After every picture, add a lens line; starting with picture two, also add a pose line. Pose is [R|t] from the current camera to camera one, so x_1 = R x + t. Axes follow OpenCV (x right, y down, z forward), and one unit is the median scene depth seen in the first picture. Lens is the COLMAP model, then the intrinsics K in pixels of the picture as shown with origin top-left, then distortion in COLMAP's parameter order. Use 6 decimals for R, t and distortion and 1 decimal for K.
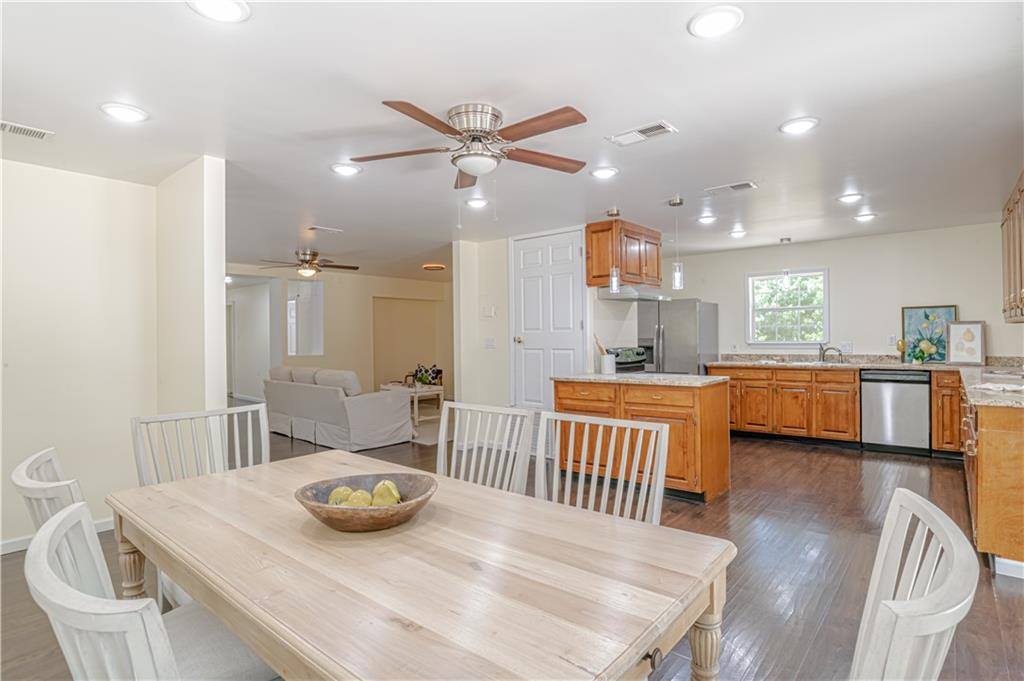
lens RADIAL K [[523.5, 0, 513.8], [0, 523.5, 335.8], [0, 0, 1]] dist [-0.038154, 0.007554]
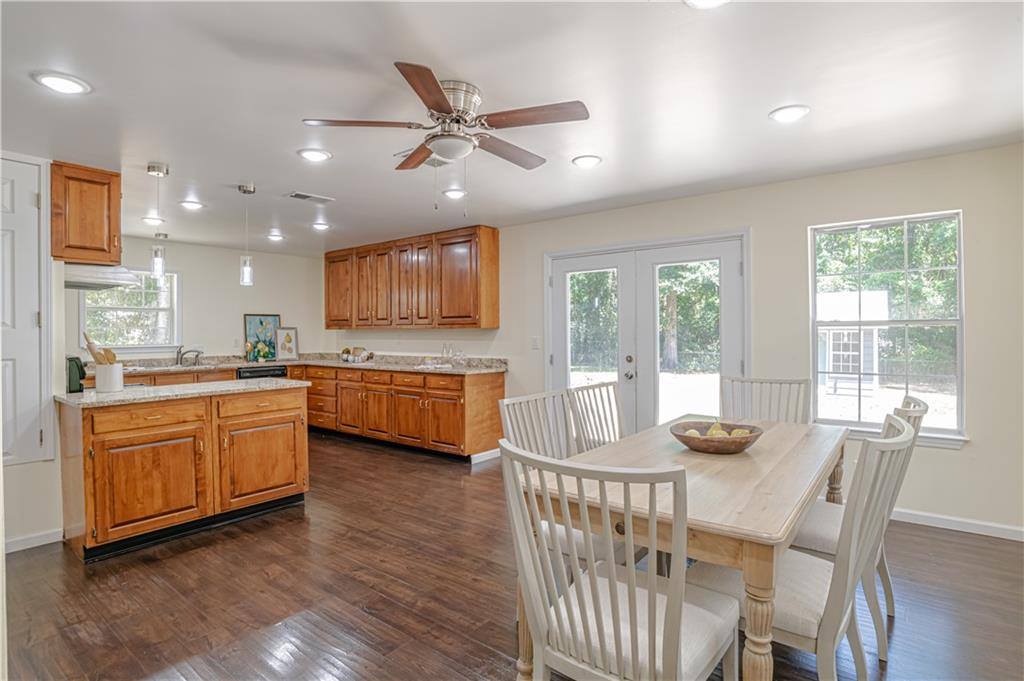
lens RADIAL K [[523.5, 0, 537.1], [0, 523.5, 338.5], [0, 0, 1]] dist [-0.038154, 0.007554]
pose [[-0.045394, 0.002325, 0.998966, -0.465872], [0.005881, 0.999981, -0.002061, 0.006313], [-0.998952, 0.005782, -0.045406, 0.411081]]
